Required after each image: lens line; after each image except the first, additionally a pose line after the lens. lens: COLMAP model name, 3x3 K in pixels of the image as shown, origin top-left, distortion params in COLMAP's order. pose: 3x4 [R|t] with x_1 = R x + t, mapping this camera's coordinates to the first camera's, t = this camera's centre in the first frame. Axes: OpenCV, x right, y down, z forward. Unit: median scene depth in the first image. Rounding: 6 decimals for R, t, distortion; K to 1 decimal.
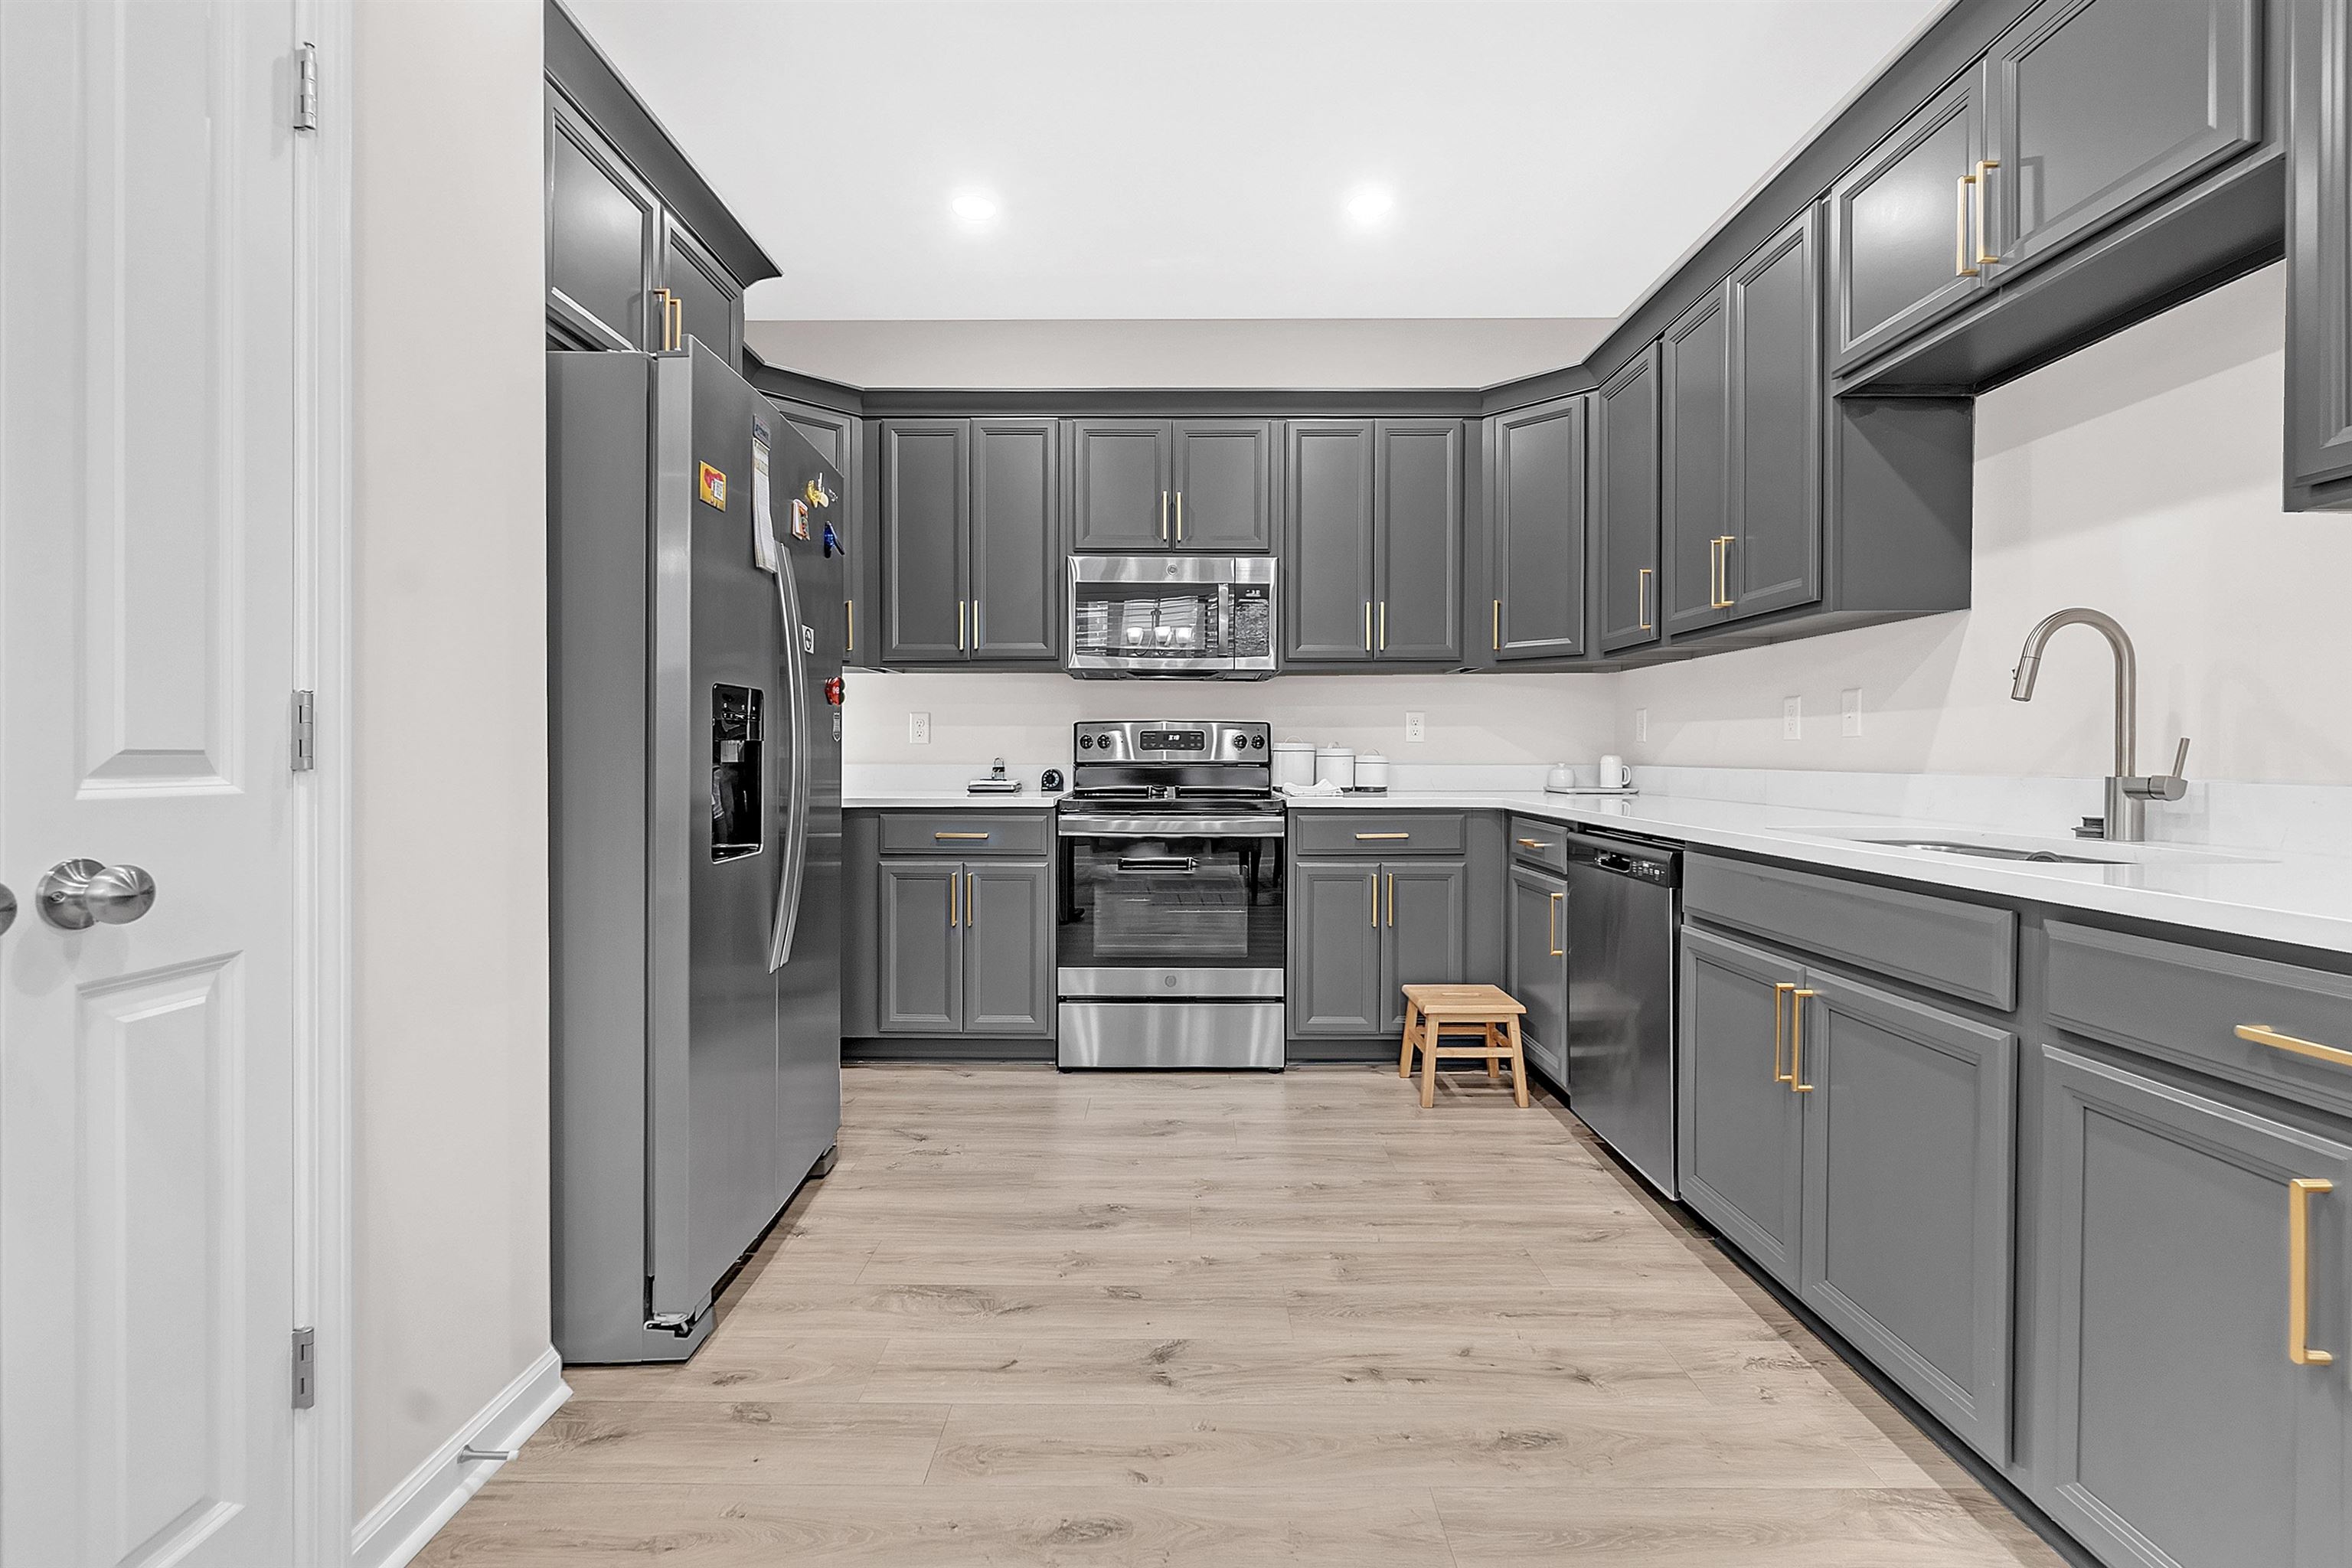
lens RADIAL K [[1051.0, 0, 1171.6], [0, 1051.0, 765.2], [0, 0, 1]] dist [0.000498, 0.000086]
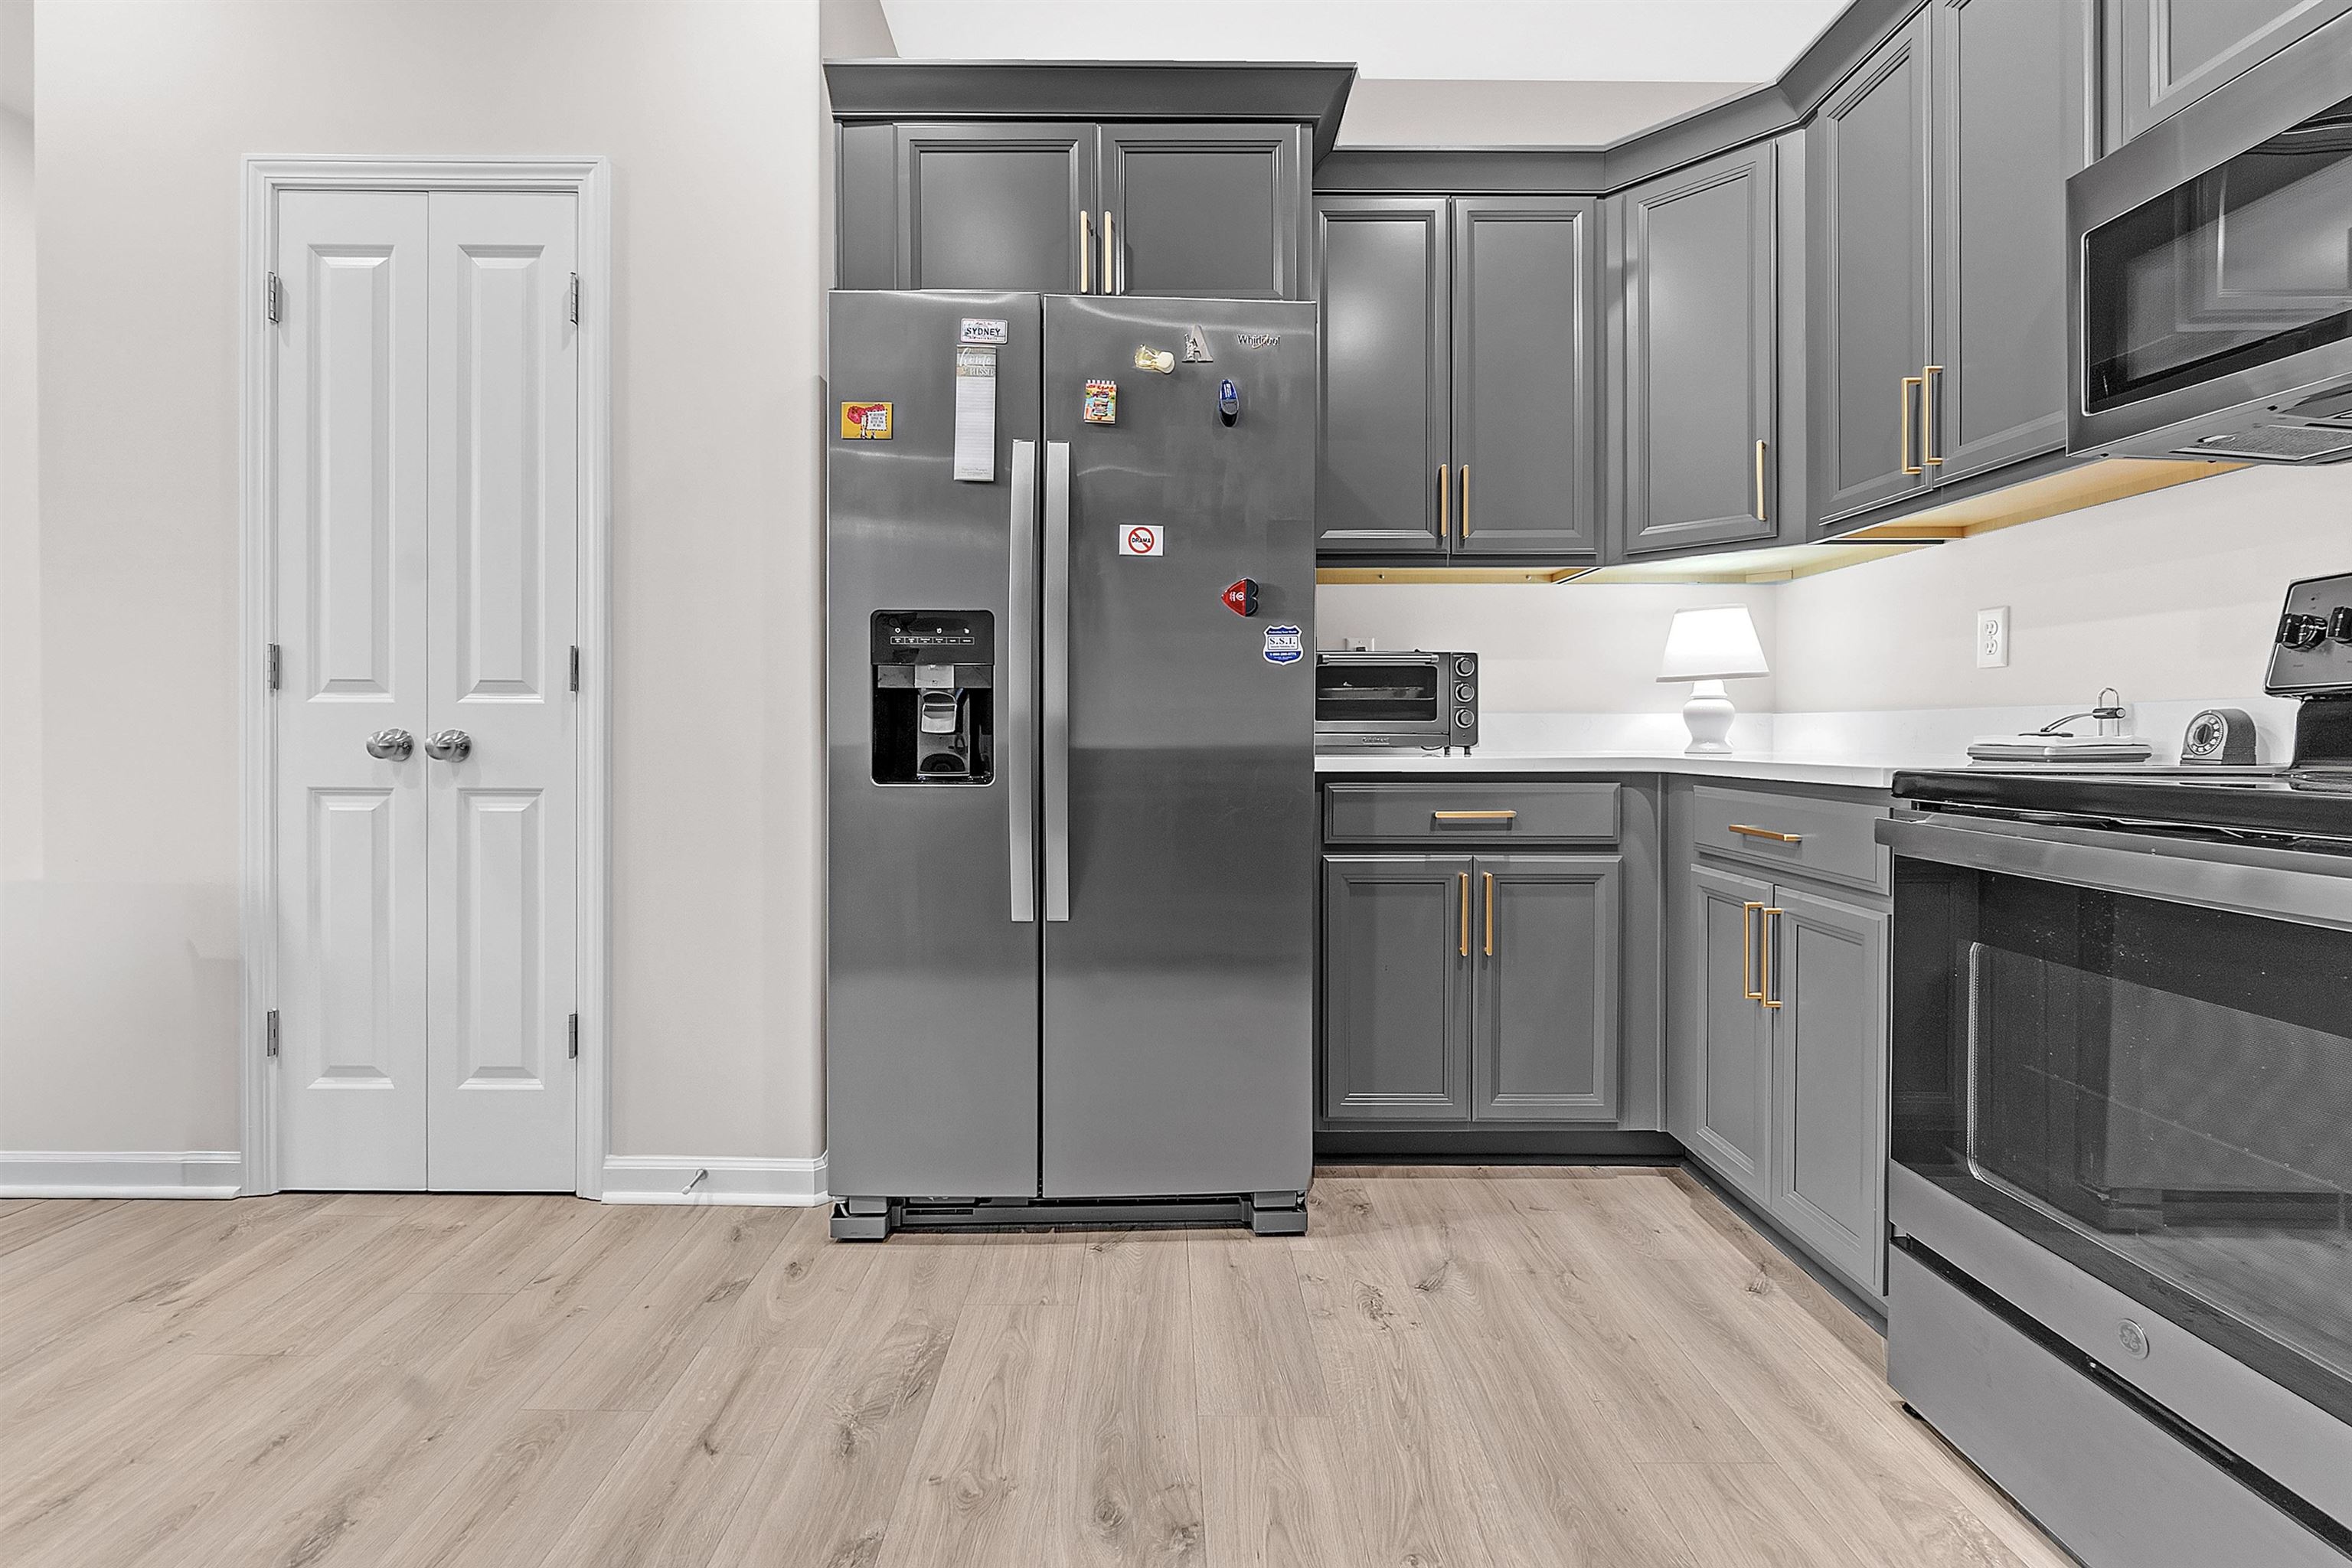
lens RADIAL K [[1052.3, 0, 1177.0], [0, 1052.3, 739.8], [0, 0, 1]] dist [-0.000525, -0.000068]
pose [[0.006355, 0.003976, -0.999972, 0.616484], [-0.014487, 0.999888, 0.003884, 0.042772], [0.999875, 0.014461, 0.006412, 1.330097]]
